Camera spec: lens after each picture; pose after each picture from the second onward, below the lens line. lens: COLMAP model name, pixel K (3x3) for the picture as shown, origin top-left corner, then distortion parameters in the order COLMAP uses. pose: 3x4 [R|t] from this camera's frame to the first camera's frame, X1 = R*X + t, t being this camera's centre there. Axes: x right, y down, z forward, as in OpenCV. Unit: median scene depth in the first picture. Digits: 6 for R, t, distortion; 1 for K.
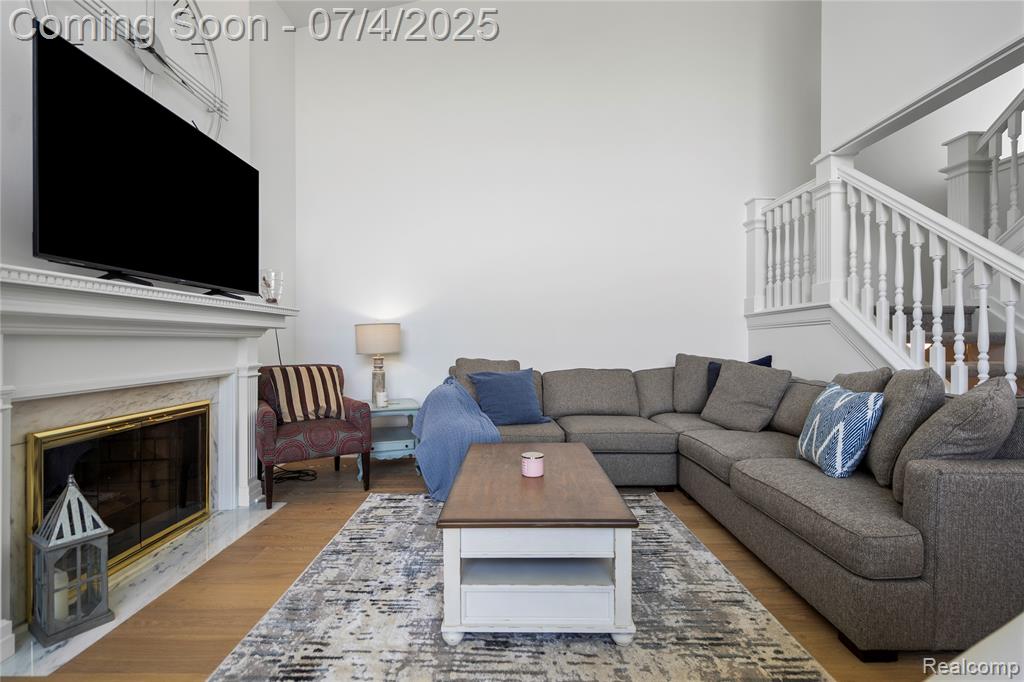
lens RADIAL K [[464.7, 0, 506.9], [0, 464.7, 340.3], [0, 0, 1]] dist [-0.000239, 0.000726]
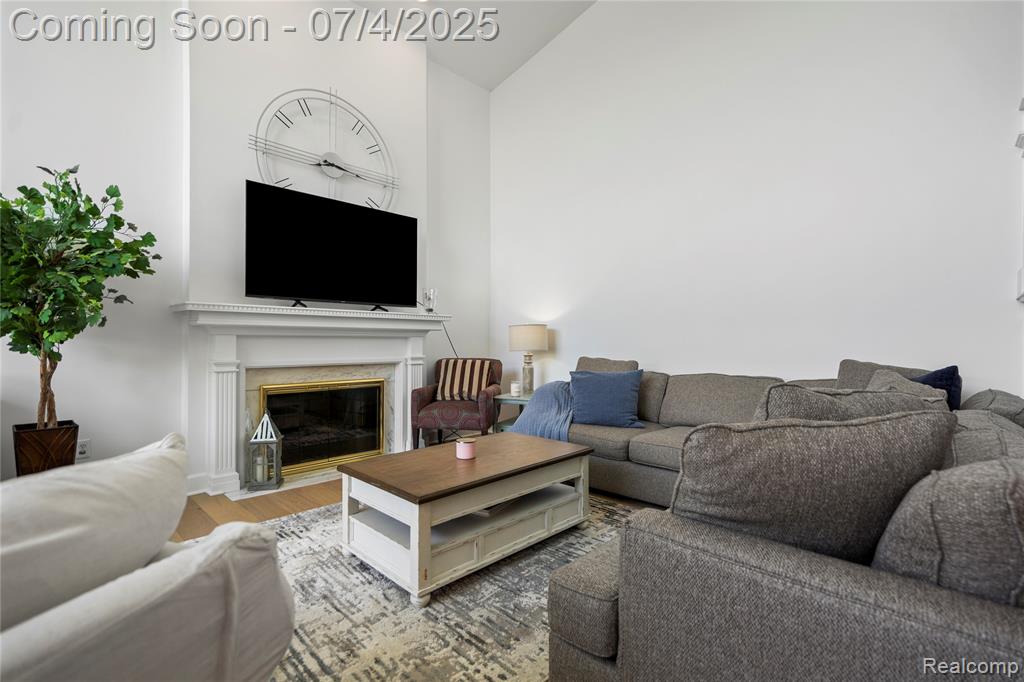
lens RADIAL K [[467.5, 0, 511.9], [0, 467.5, 337.4], [0, 0, 1]] dist [-0.004565, 0.000305]
pose [[0.717829, -0.000297, -0.696219, 0.856108], [-0.003237, 0.999988, -0.003764, -0.000676], [0.696212, 0.004955, 0.717819, 0.236308]]
